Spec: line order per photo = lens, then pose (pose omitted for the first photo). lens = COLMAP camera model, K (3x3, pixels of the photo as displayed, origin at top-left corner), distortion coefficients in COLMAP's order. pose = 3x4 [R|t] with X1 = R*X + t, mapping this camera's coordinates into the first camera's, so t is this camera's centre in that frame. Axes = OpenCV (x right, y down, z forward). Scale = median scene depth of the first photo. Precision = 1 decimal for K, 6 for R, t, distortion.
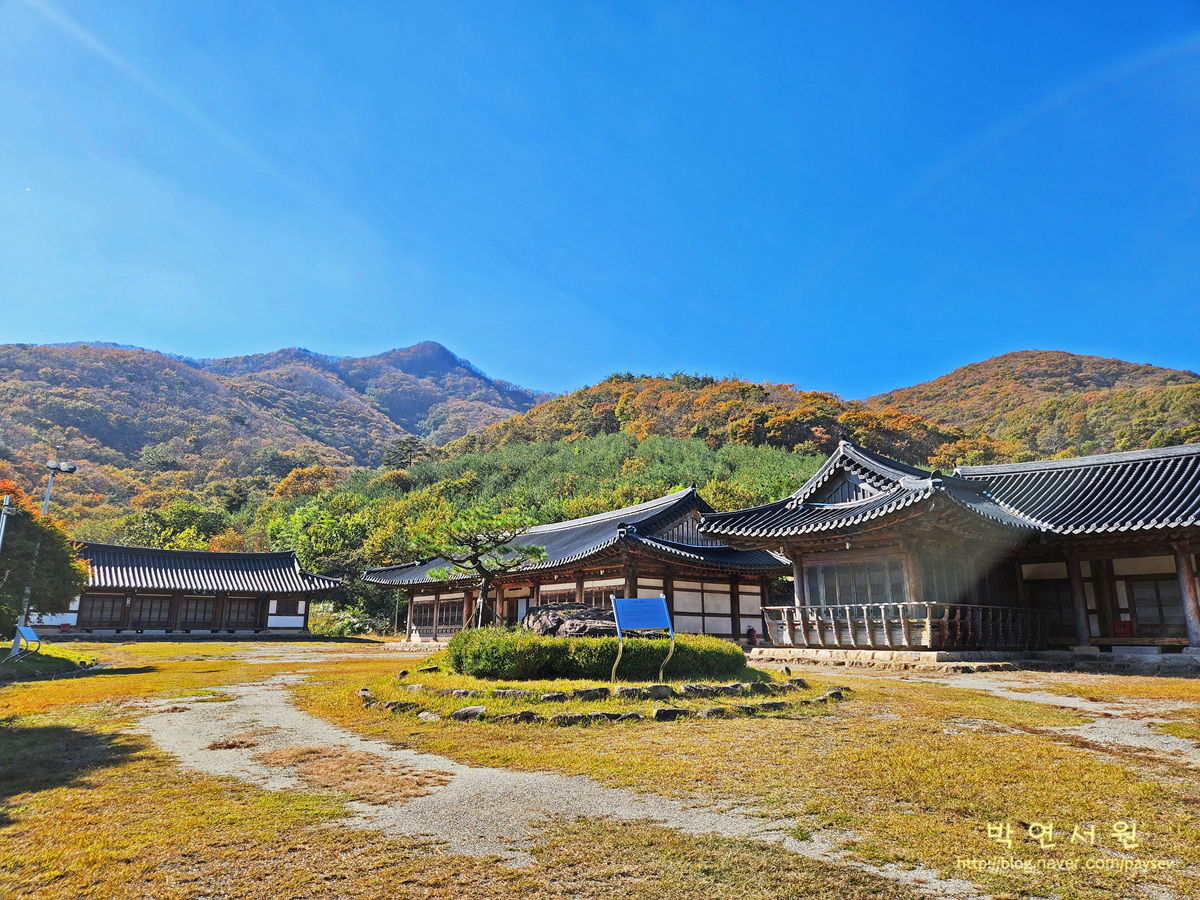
lens RADIAL K [[820.5, 0, 591.0], [0, 820.5, 443.7], [0, 0, 1]] dist [0.071753, -0.045225]
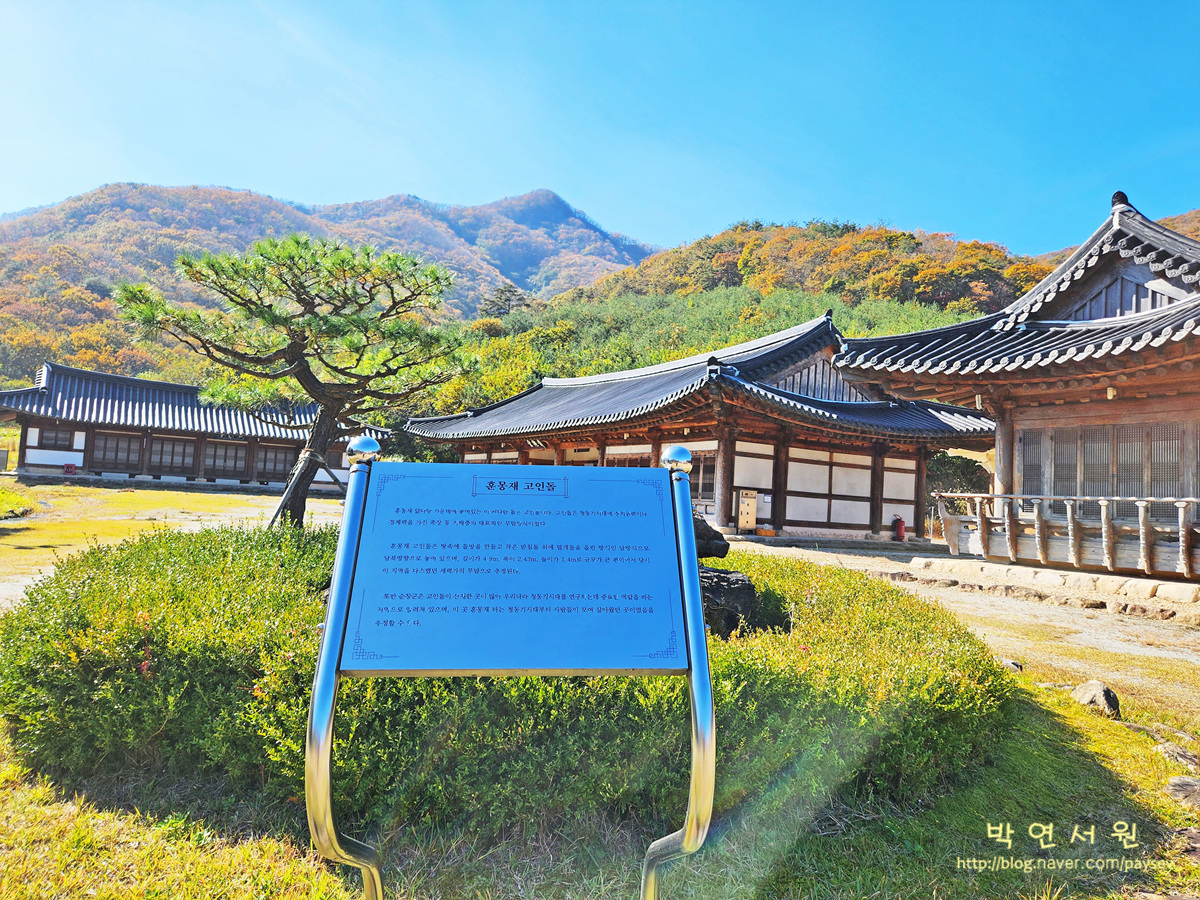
lens RADIAL K [[858.2, 0, 601.6], [0, 858.2, 453.5], [0, 0, 1]] dist [0.062016, -0.038154]
pose [[0.991774, 0.045387, -0.119683, 0.018737], [-0.024252, 0.984718, 0.172457, 0.031457], [0.125681, -0.168136, 0.977719, 0.167819]]
